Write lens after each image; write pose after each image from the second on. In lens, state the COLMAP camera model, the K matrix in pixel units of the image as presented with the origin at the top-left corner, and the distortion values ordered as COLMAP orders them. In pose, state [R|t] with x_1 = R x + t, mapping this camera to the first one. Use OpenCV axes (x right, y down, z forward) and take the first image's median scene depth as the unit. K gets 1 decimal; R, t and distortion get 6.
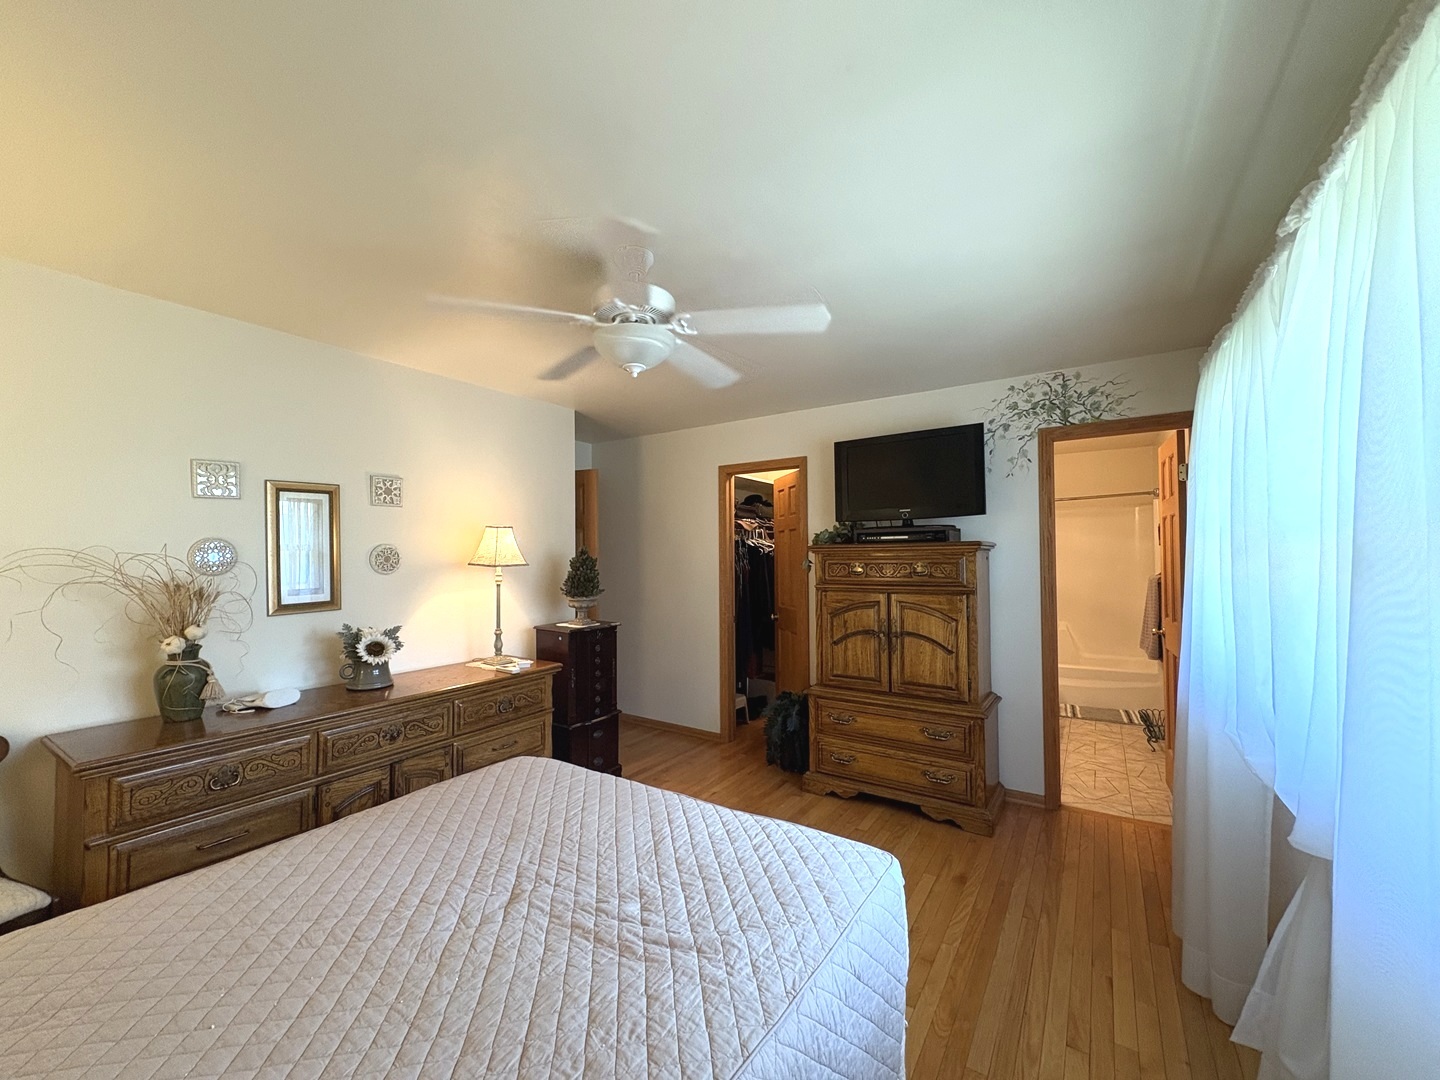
lens RADIAL K [[572.7, 0, 715.1], [0, 572.7, 544.5], [0, 0, 1]] dist [0.000113, 0.000658]
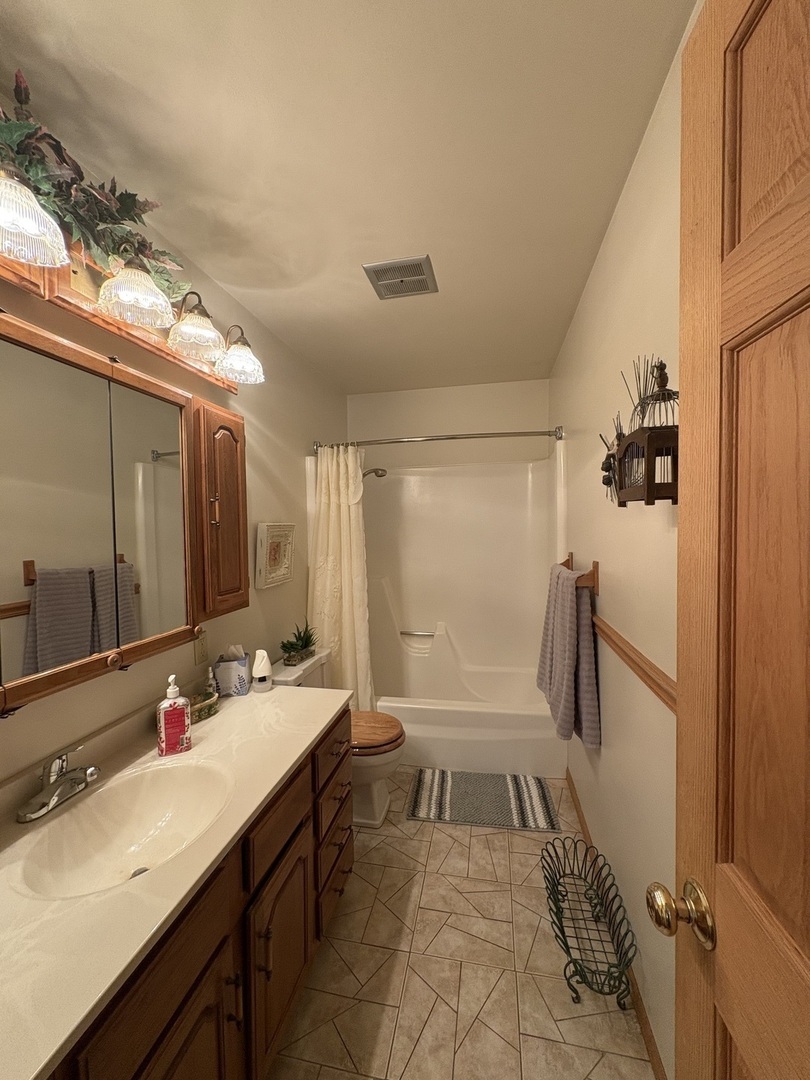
lens RADIAL K [[429.5, 0, 405.2], [0, 429.5, 540.3], [0, 0, 1]] dist [0.000113, 0.000658]
pose [[0.922575, -0.009956, 0.385690, 0.435948], [-0.005614, 0.999215, 0.039221, 0.013310], [-0.385777, -0.038350, 0.921795, 0.634368]]
